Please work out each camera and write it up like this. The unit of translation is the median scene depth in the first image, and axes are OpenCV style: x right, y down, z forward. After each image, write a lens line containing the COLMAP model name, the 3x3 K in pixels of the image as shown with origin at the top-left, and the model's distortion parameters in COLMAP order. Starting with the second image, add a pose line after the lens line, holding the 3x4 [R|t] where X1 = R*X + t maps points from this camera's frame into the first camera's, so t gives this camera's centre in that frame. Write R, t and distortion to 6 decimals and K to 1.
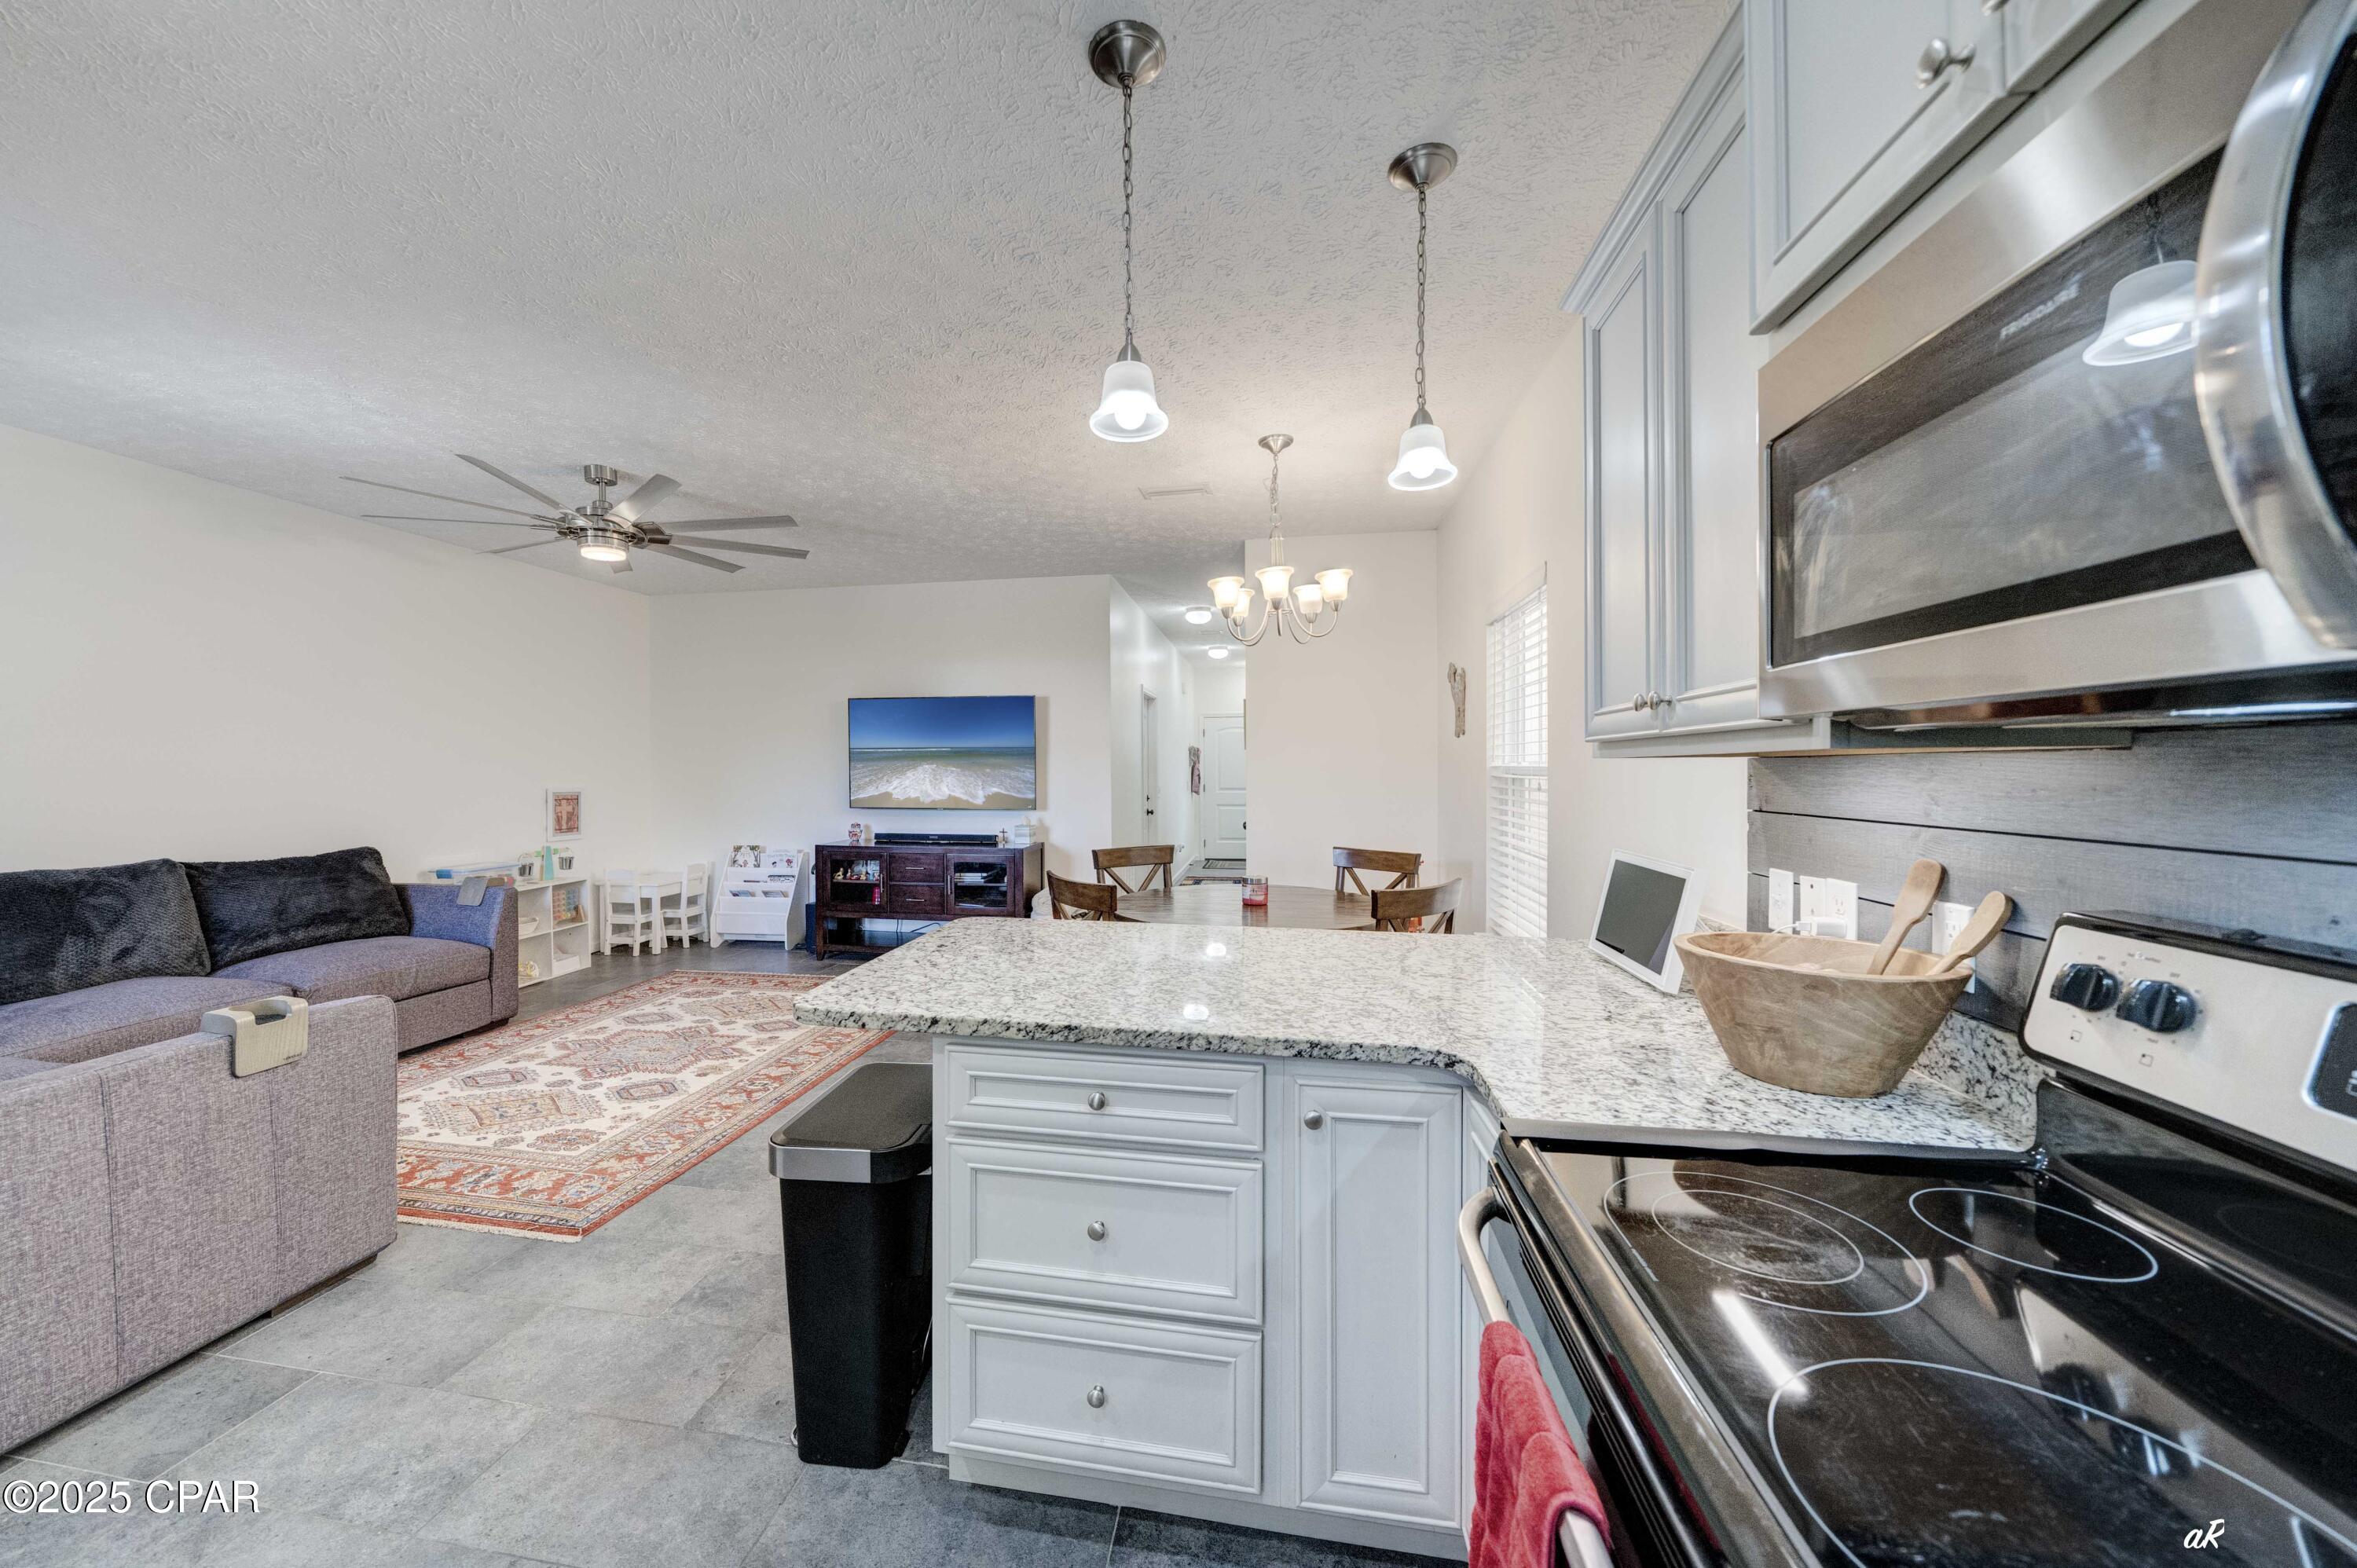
lens RADIAL K [[823.0, 0, 1104.3], [0, 823.0, 779.2], [0, 0, 1]] dist [-0.003762, 0.000431]
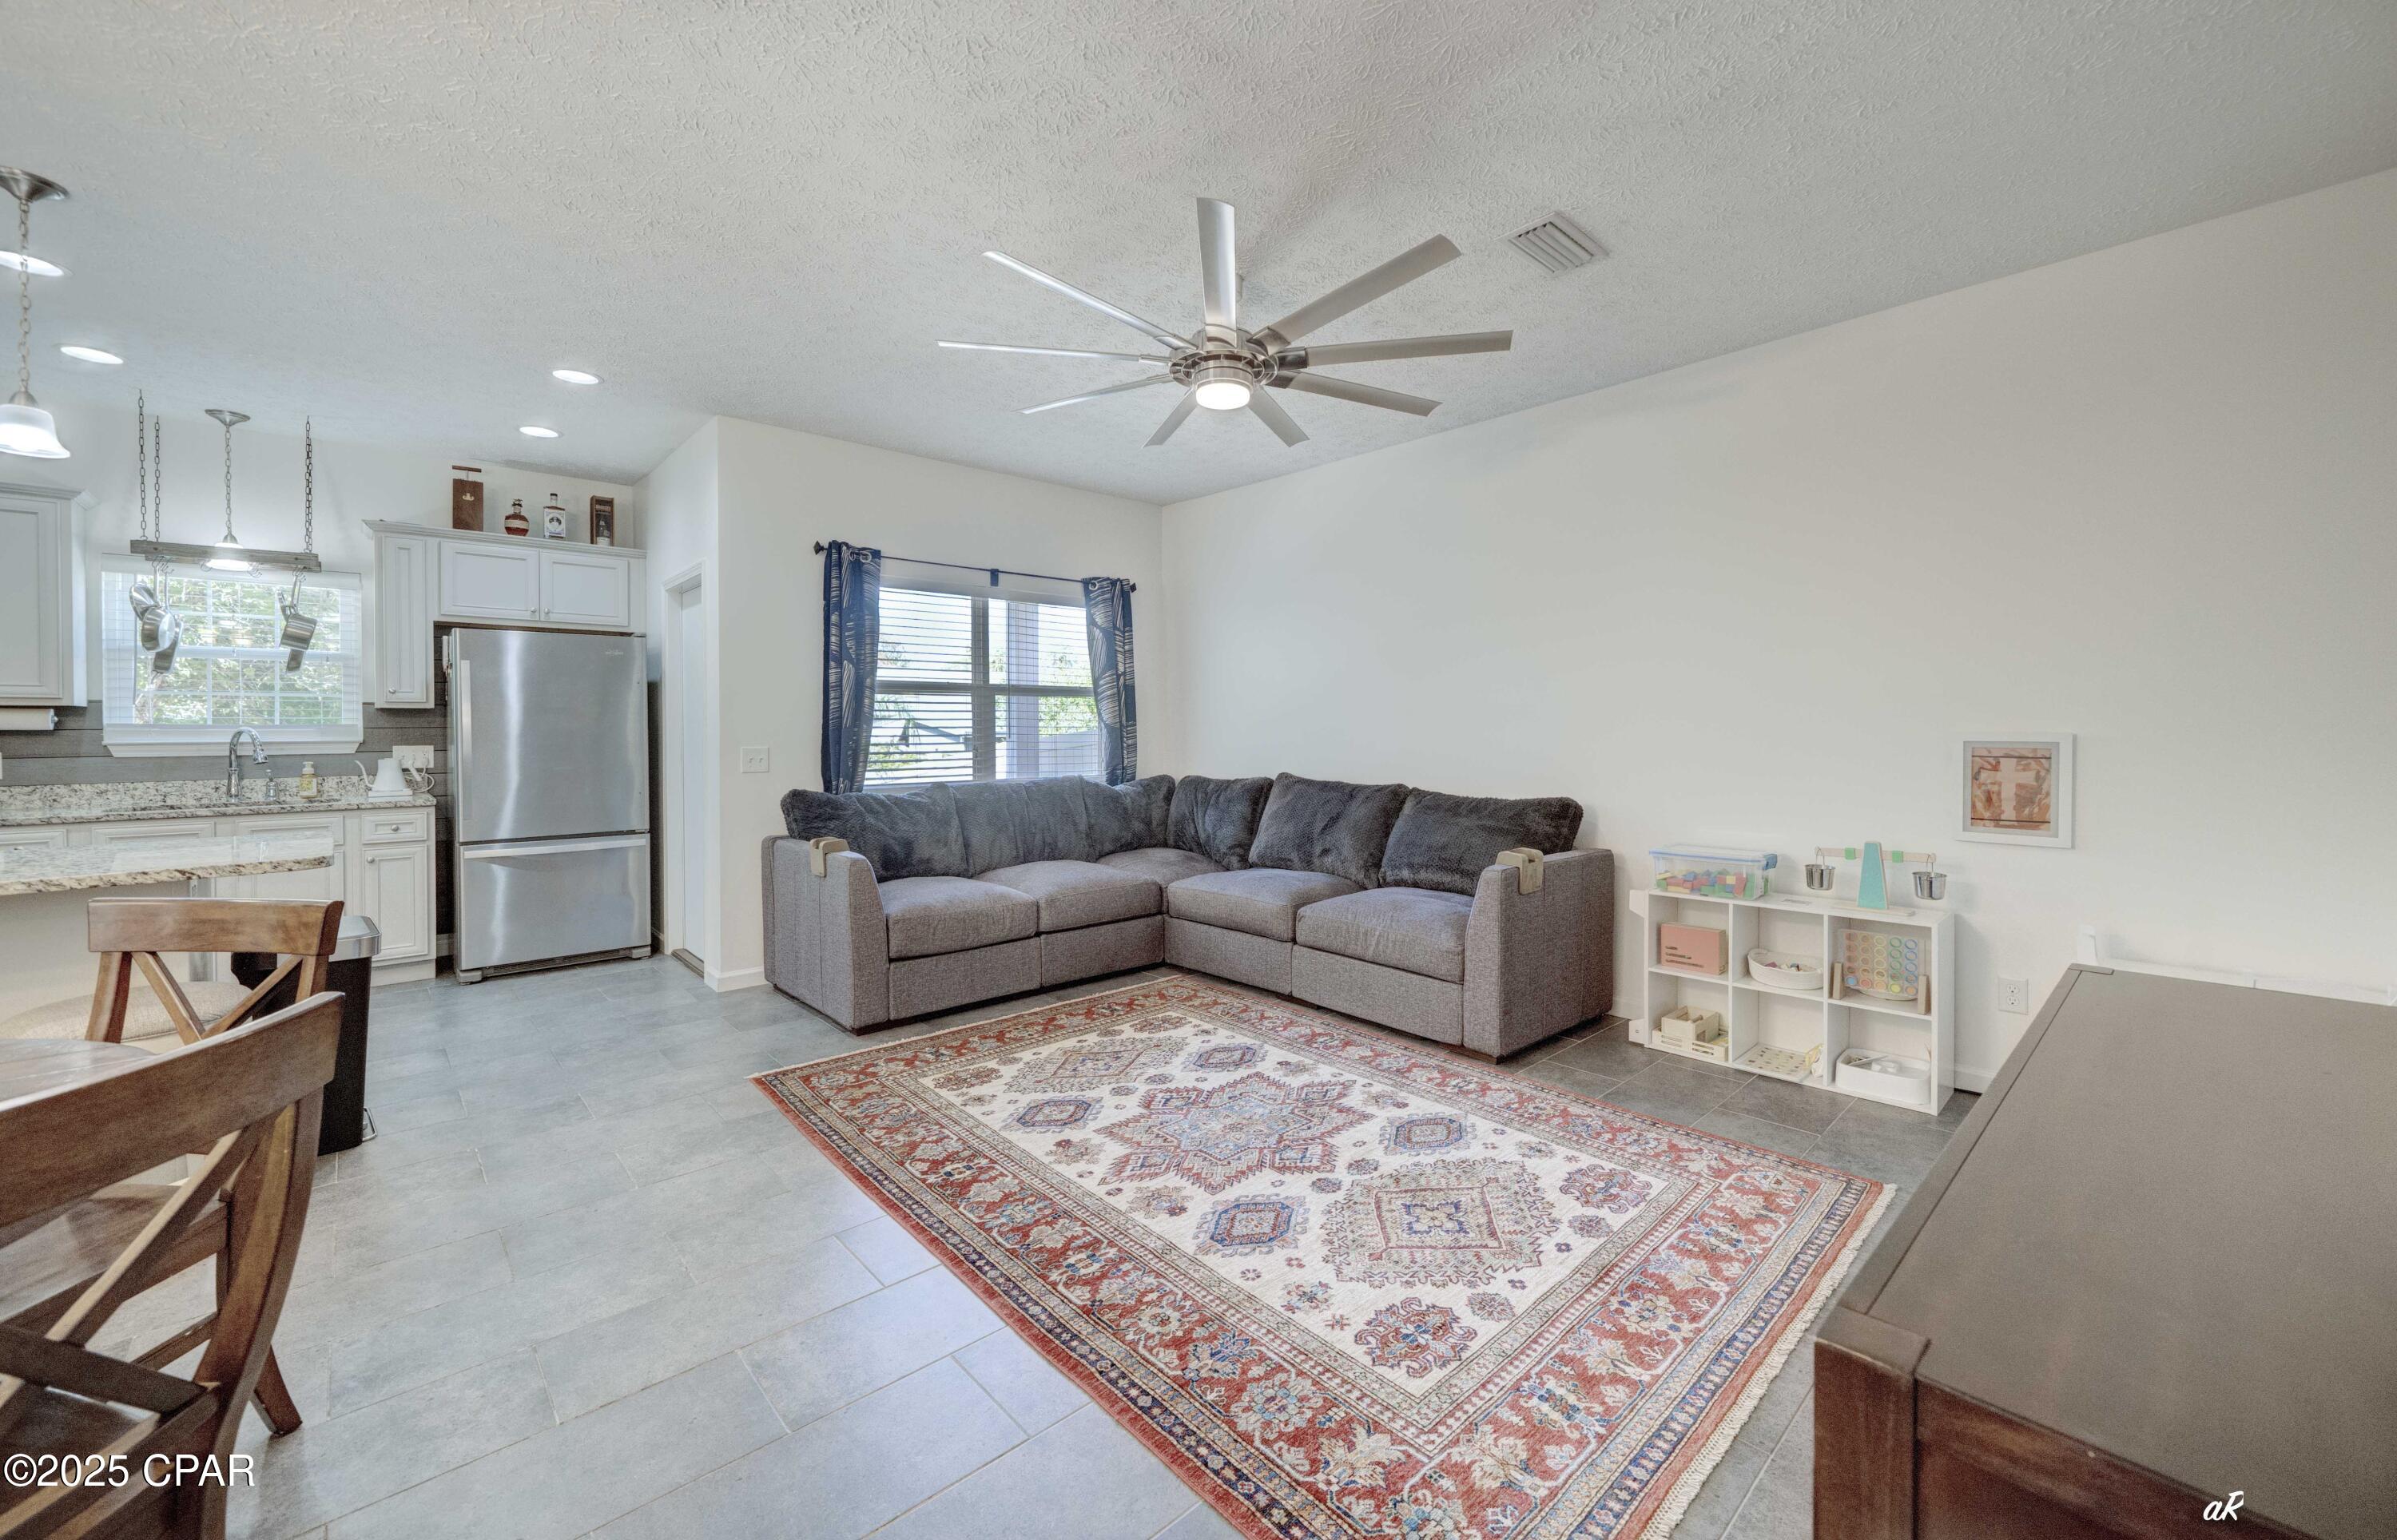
lens RADIAL K [[944.2, 0, 1226.7], [0, 944.2, 736.1], [0, 0, 1]] dist [-0.009750, 0.001456]
pose [[-0.581513, 0.012983, -0.813434, 0.060089], [-0.003094, 0.999830, 0.018171, 0.007536], [0.813531, 0.013084, -0.581374, 1.507838]]
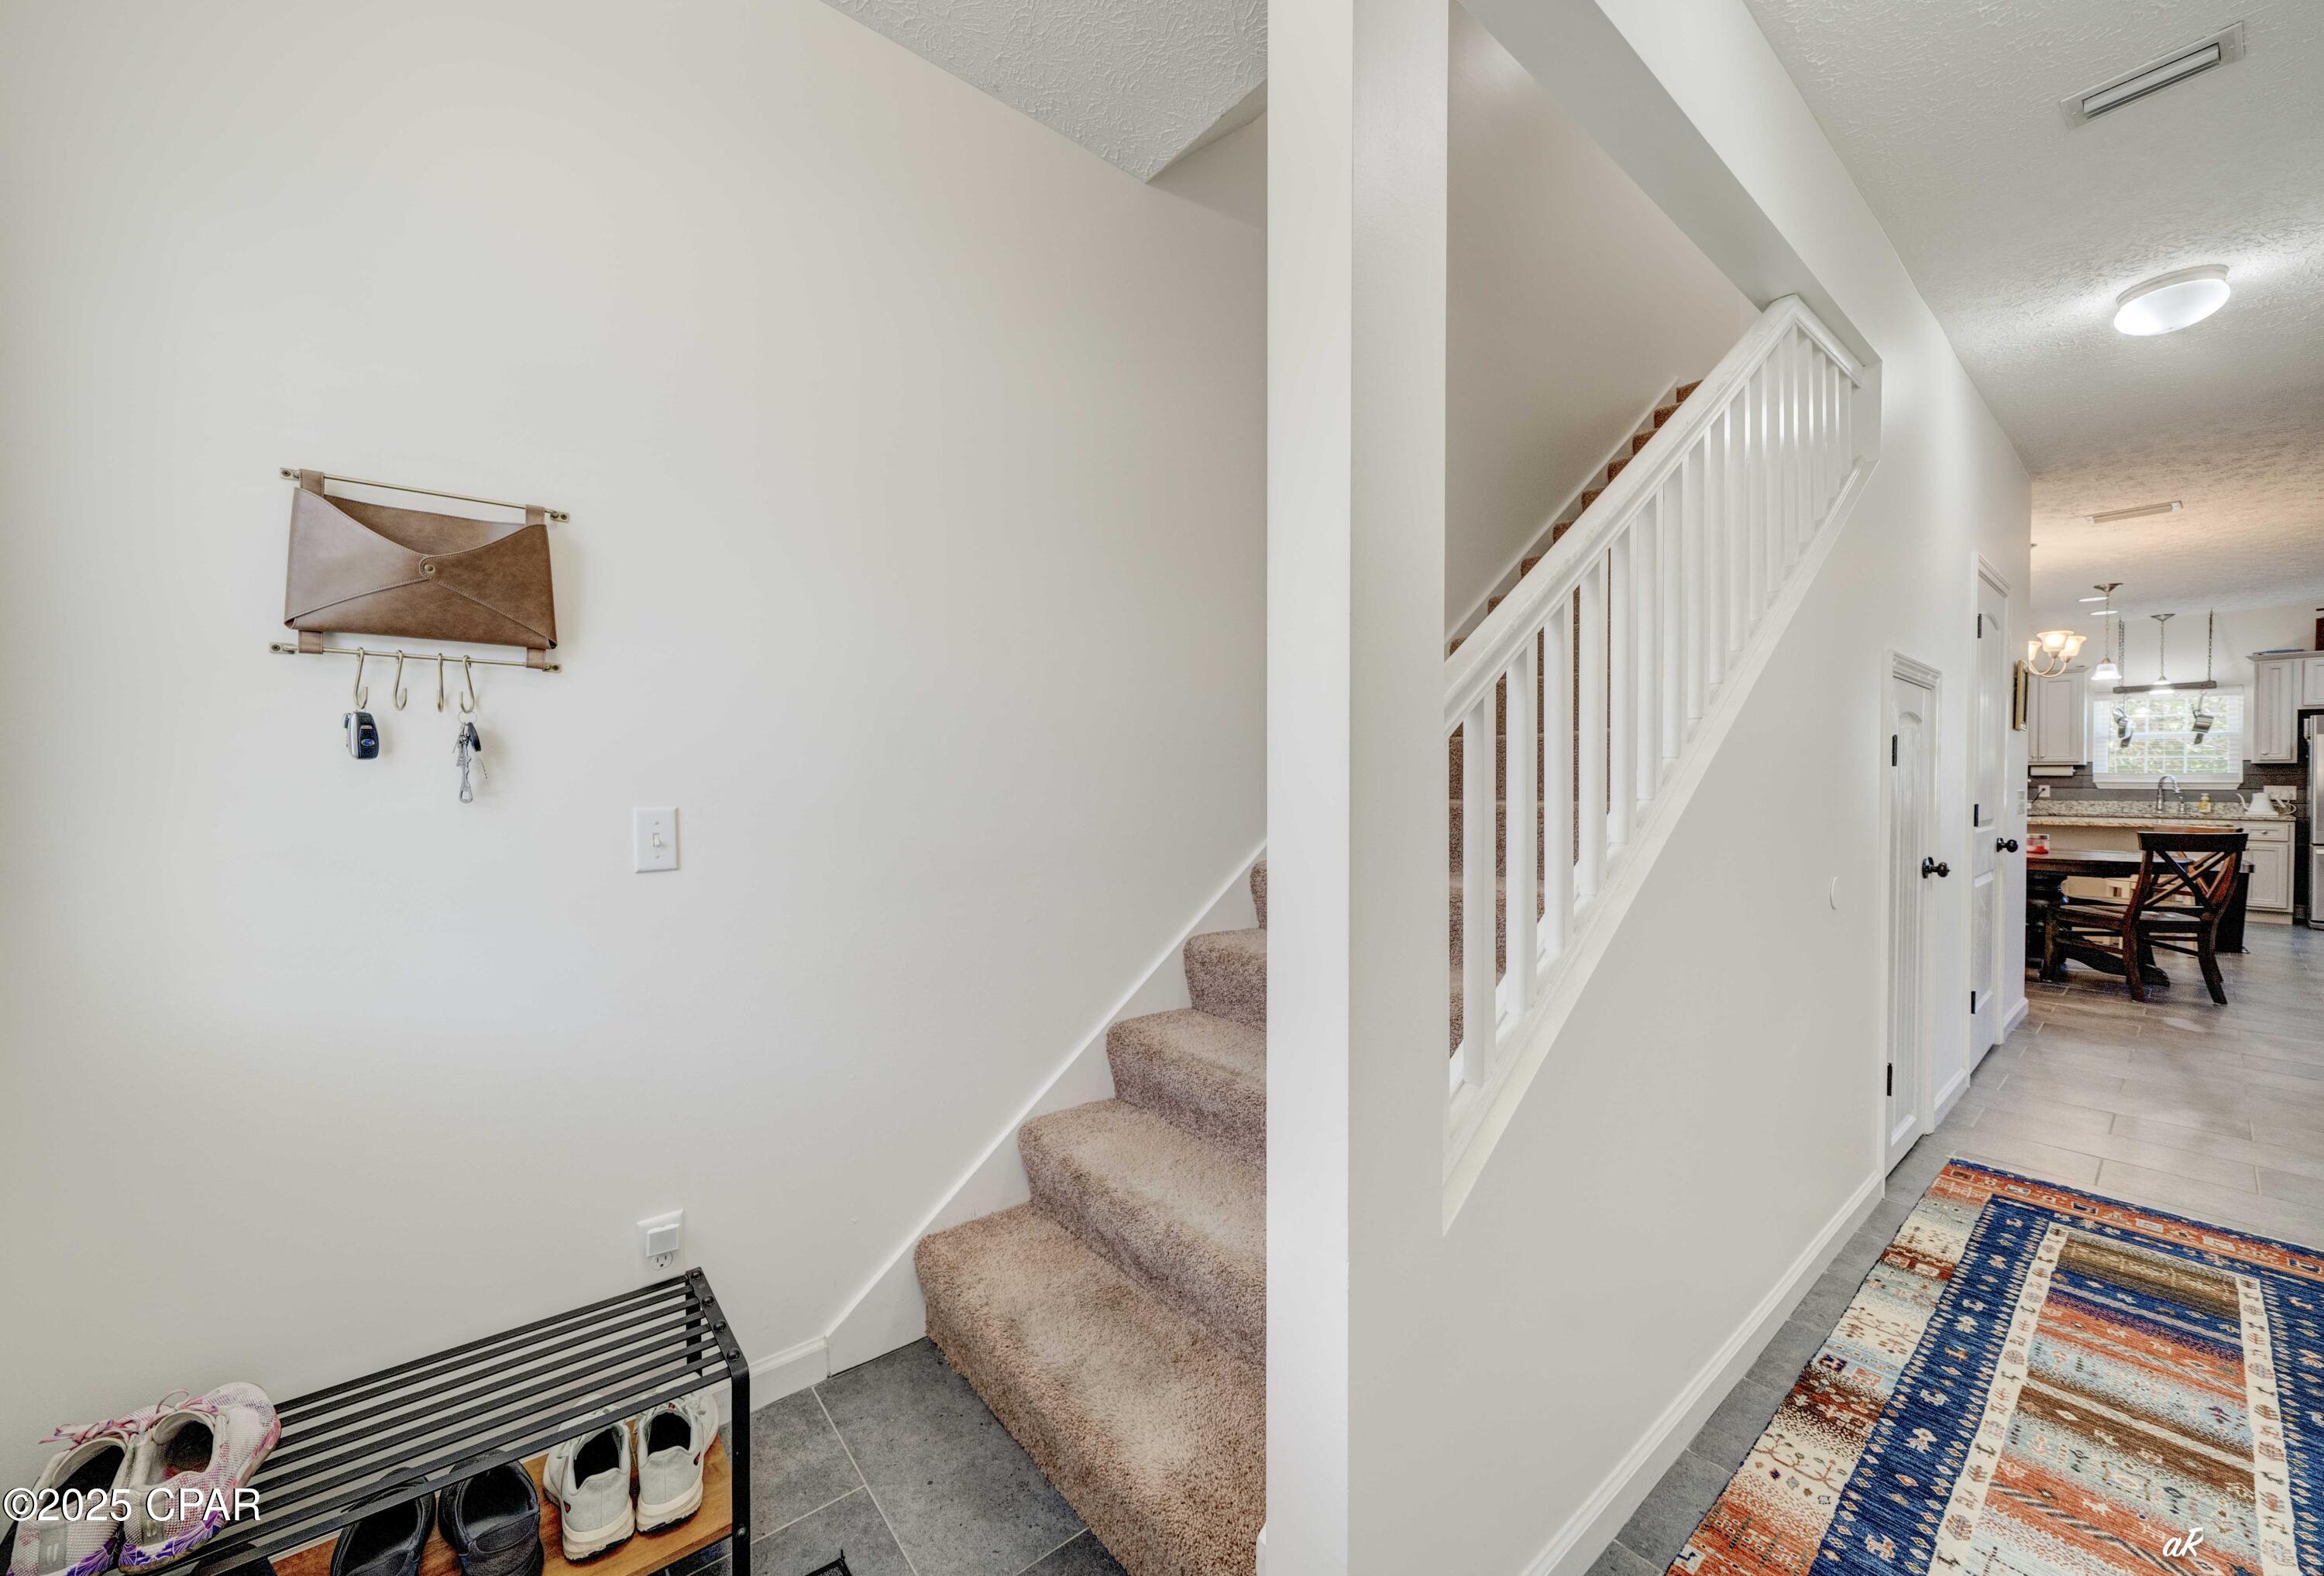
lens RADIAL K [[852.6, 0, 1144.2], [0, 852.6, 786.8], [0, 0, 1]] dist [0.002772, -0.000070]
pose [[-0.768447, -0.003383, 0.639905, 0.404122], [0.008996, 0.999830, 0.016088, -0.004591], [-0.639851, 0.018119, -0.768286, 3.020144]]
